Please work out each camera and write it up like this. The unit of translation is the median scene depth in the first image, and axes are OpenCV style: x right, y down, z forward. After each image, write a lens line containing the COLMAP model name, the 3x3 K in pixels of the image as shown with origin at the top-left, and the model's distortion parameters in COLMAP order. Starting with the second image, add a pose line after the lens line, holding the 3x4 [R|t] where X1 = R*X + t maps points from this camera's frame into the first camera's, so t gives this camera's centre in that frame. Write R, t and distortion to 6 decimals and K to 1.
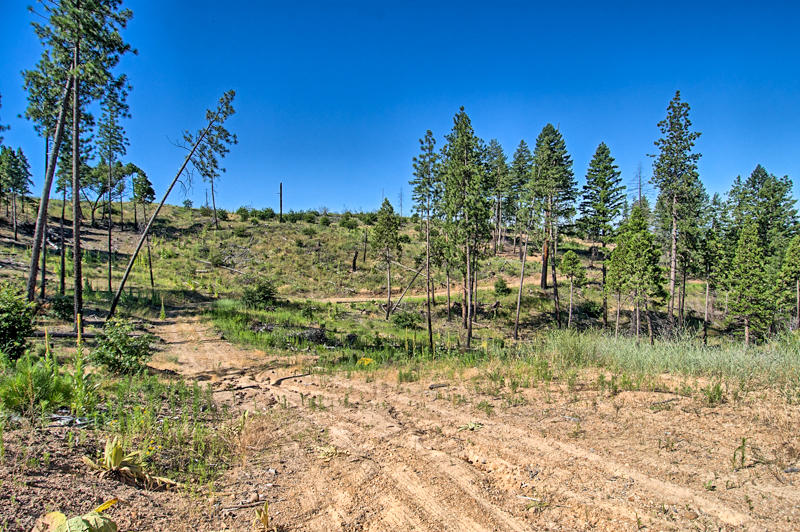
lens RADIAL K [[413.6, 0, 400.0], [0, 413.6, 266.0], [0, 0, 1]] dist [0.037877, -0.045896]
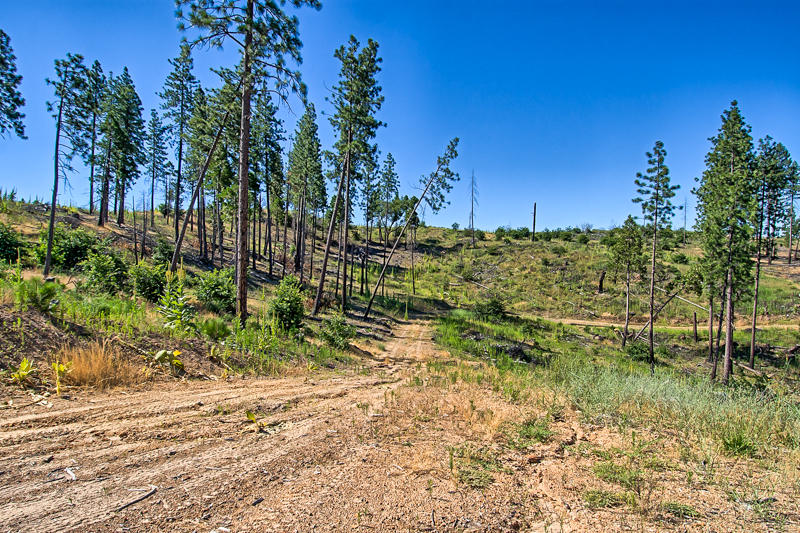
lens RADIAL K [[413.6, 0, 400.0], [0, 413.6, 266.5], [0, 0, 1]] dist [0.037877, -0.045896]
pose [[0.798975, 0.026706, -0.600771, 0.101175], [-0.049442, 0.998548, -0.021365, -0.005467], [0.599328, 0.046773, 0.799136, -0.026088]]
